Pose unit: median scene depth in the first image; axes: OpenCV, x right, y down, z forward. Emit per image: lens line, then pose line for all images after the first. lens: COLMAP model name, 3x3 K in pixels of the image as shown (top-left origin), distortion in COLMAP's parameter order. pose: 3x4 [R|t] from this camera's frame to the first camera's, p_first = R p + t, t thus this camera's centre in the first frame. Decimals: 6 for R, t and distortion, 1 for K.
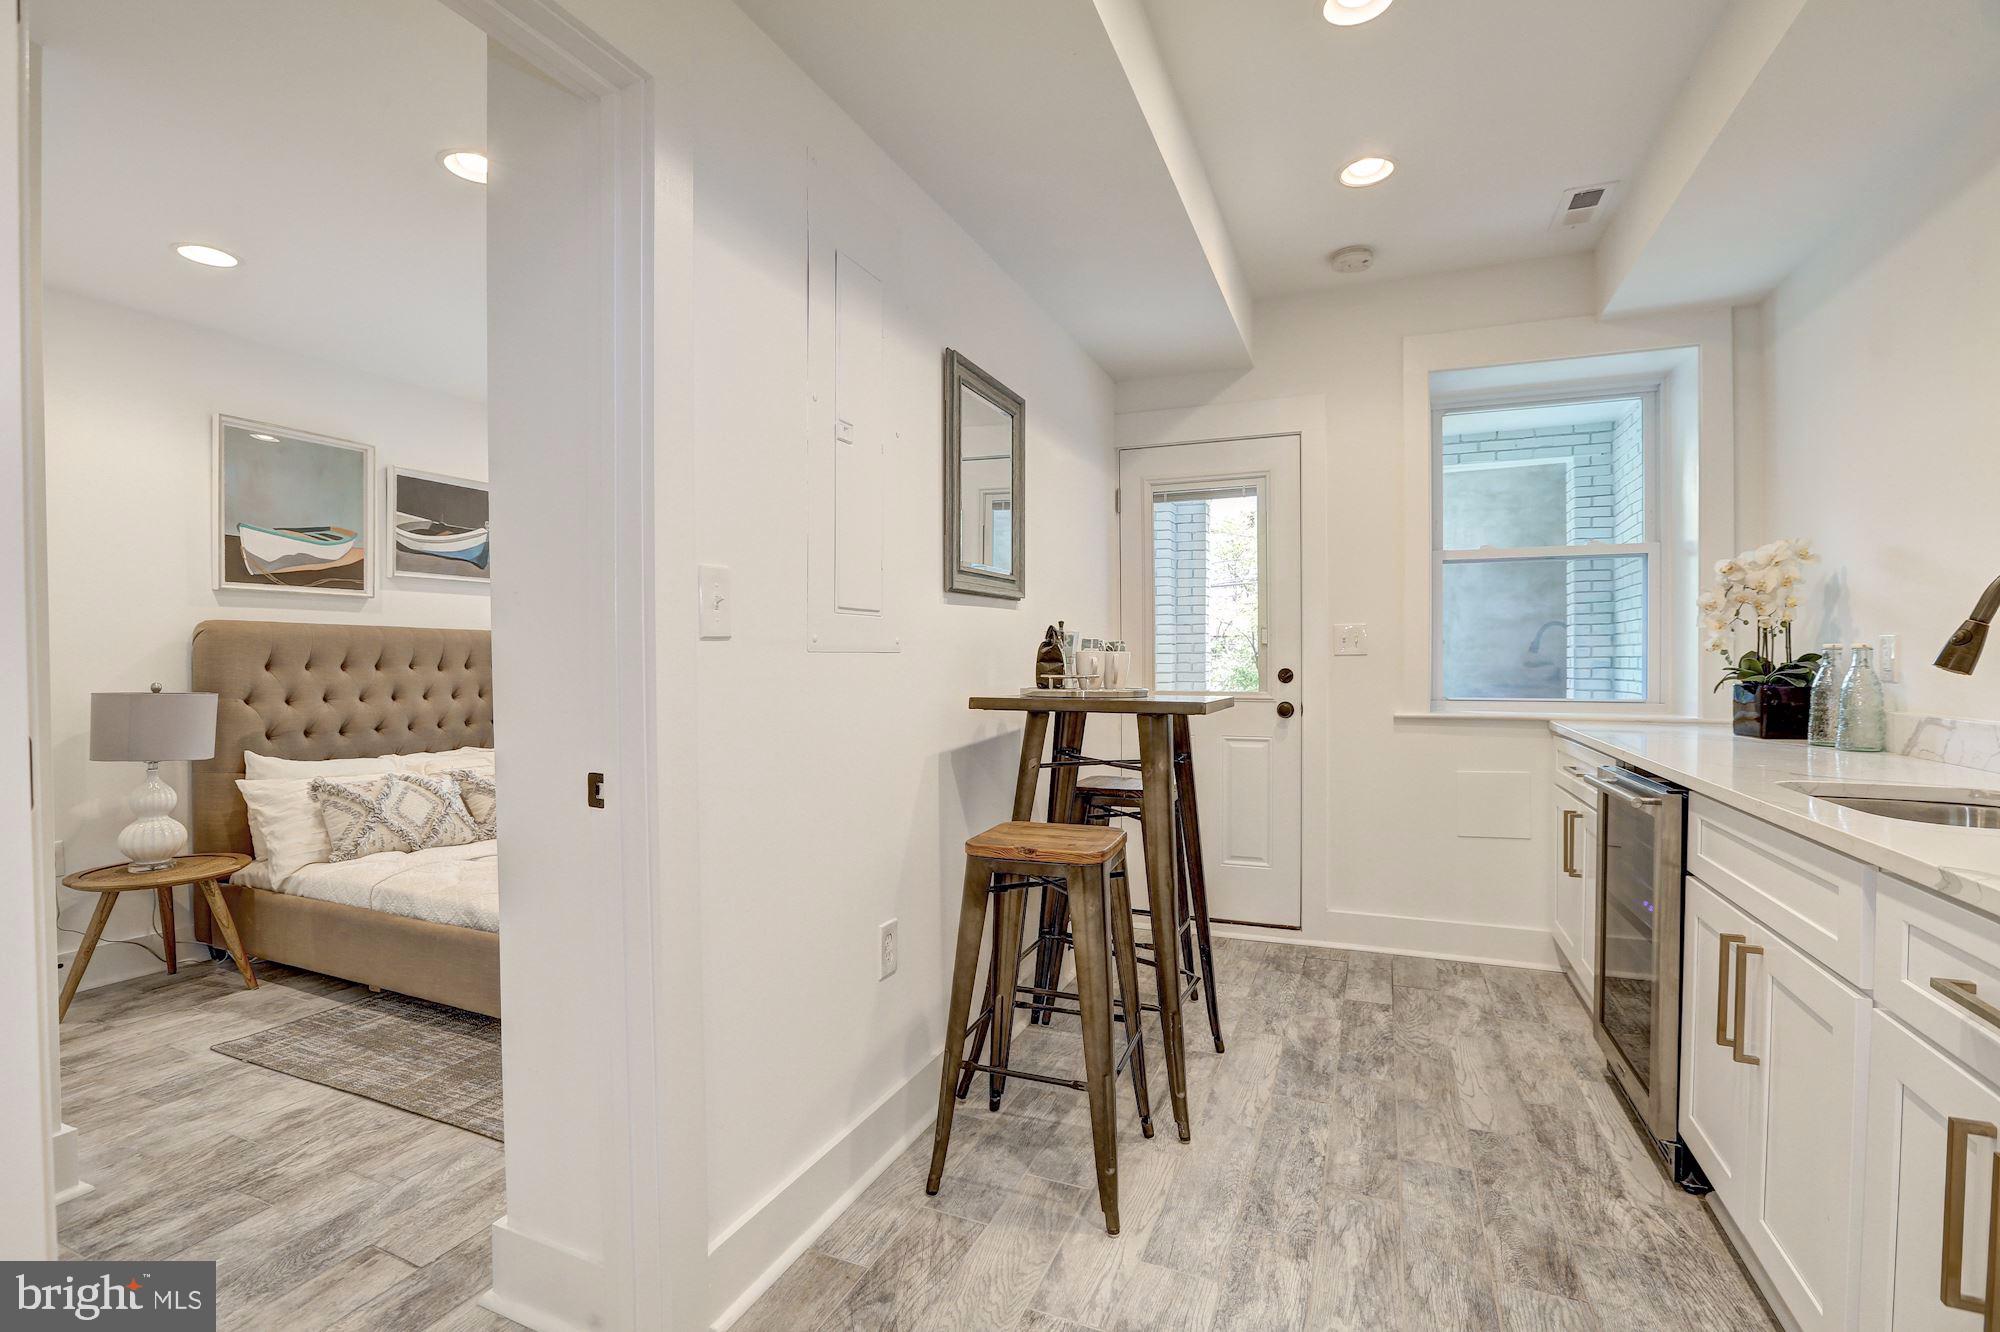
lens RADIAL K [[912.9, 0, 1001.2], [0, 912.9, 669.3], [0, 0, 1]] dist [-0.008363, 0.003584]
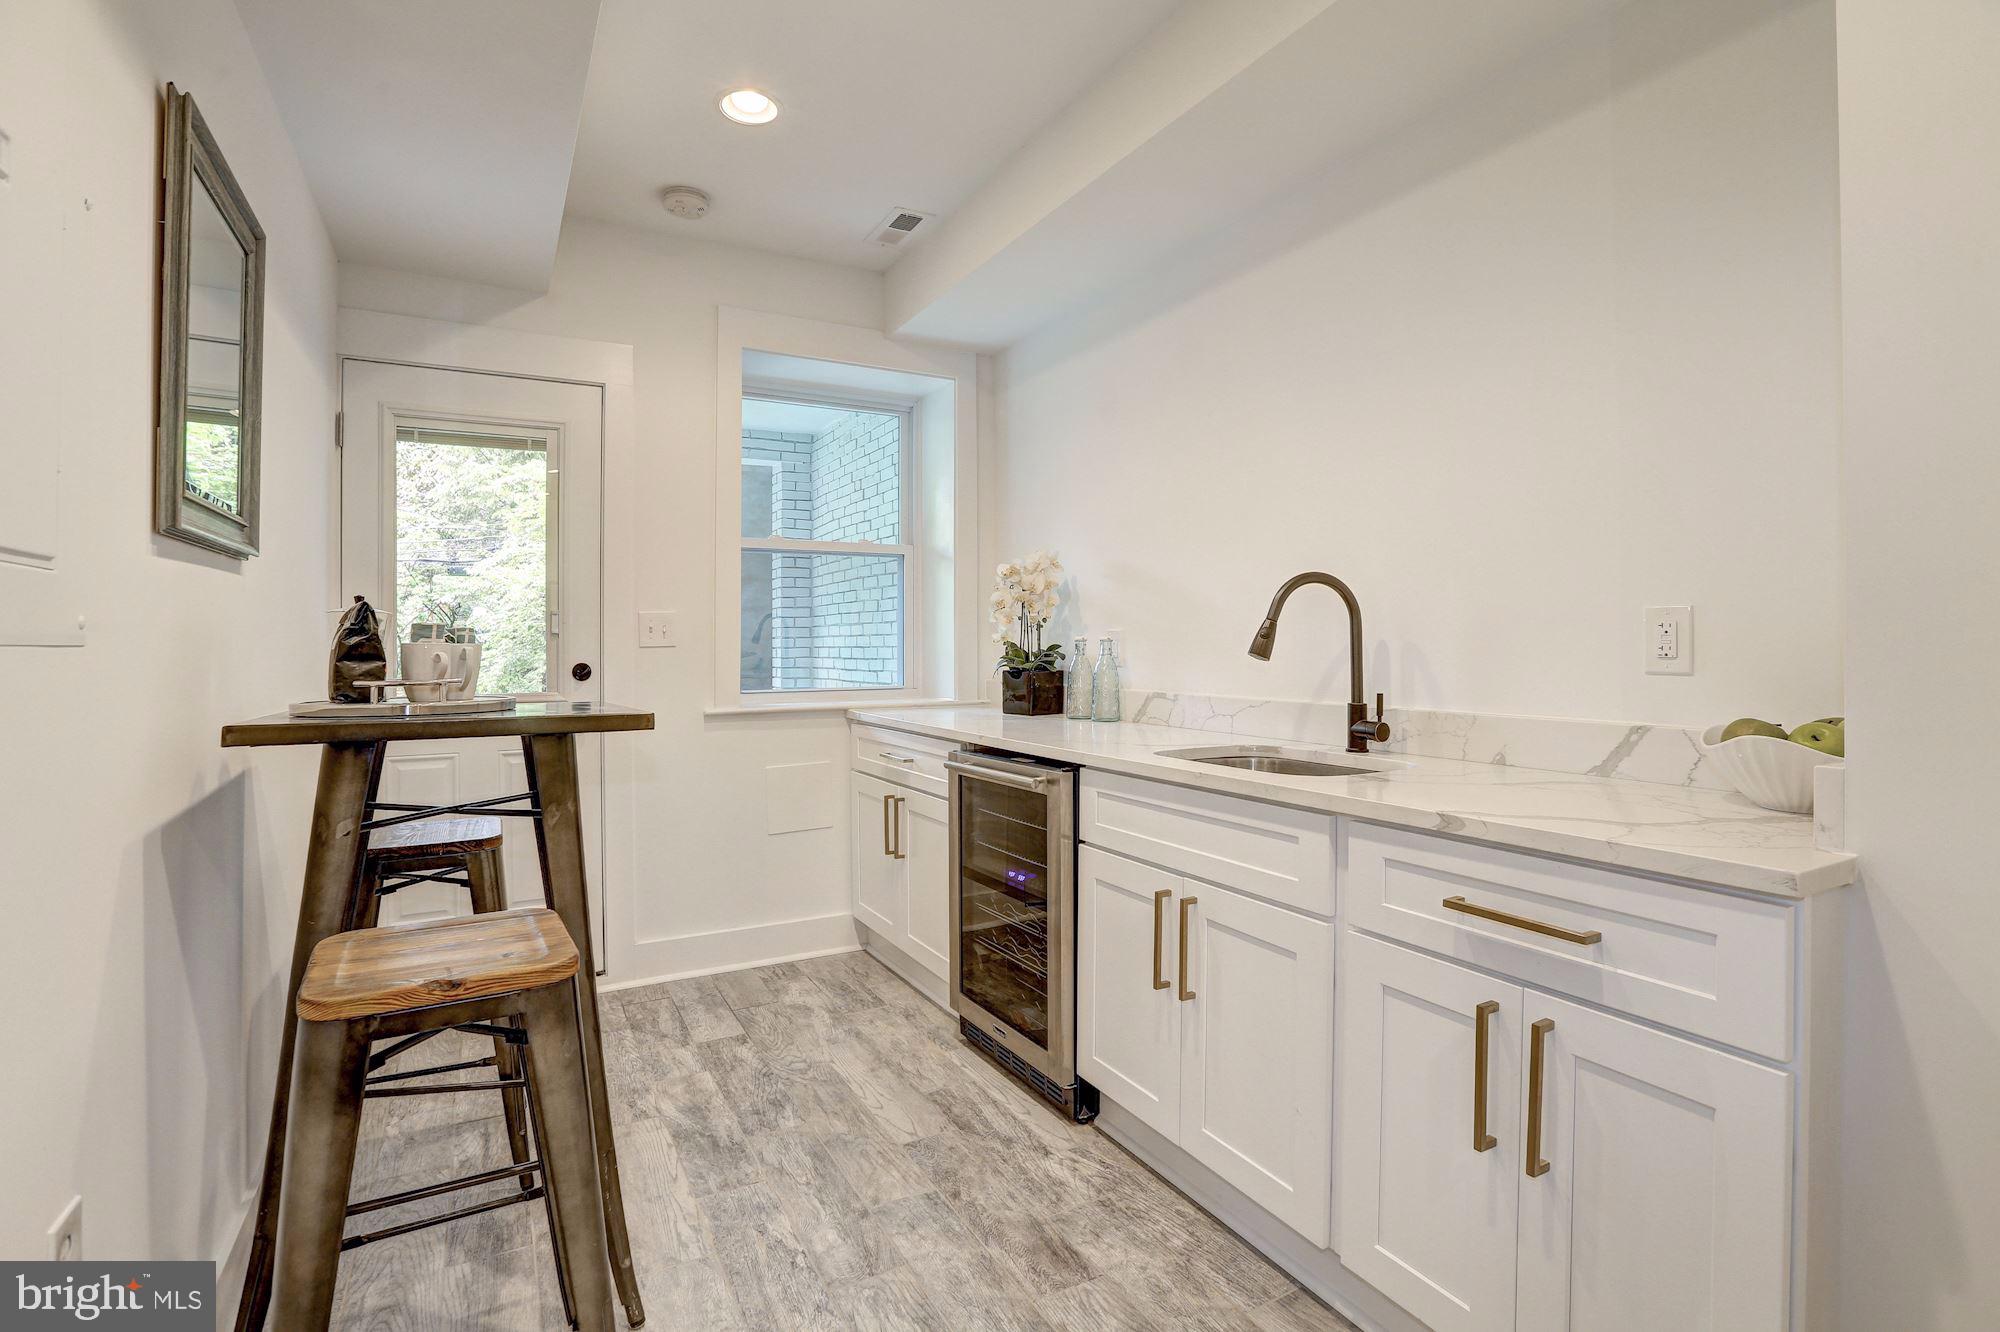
lens RADIAL K [[929.5, 0, 967.6], [0, 929.5, 635.9], [0, 0, 1]] dist [-0.045056, 0.014661]
pose [[0.635687, 0.005003, 0.771931, -0.126371], [0.014836, 0.999715, -0.018697, -0.005249], [-0.771804, 0.023338, 0.635432, 0.221534]]
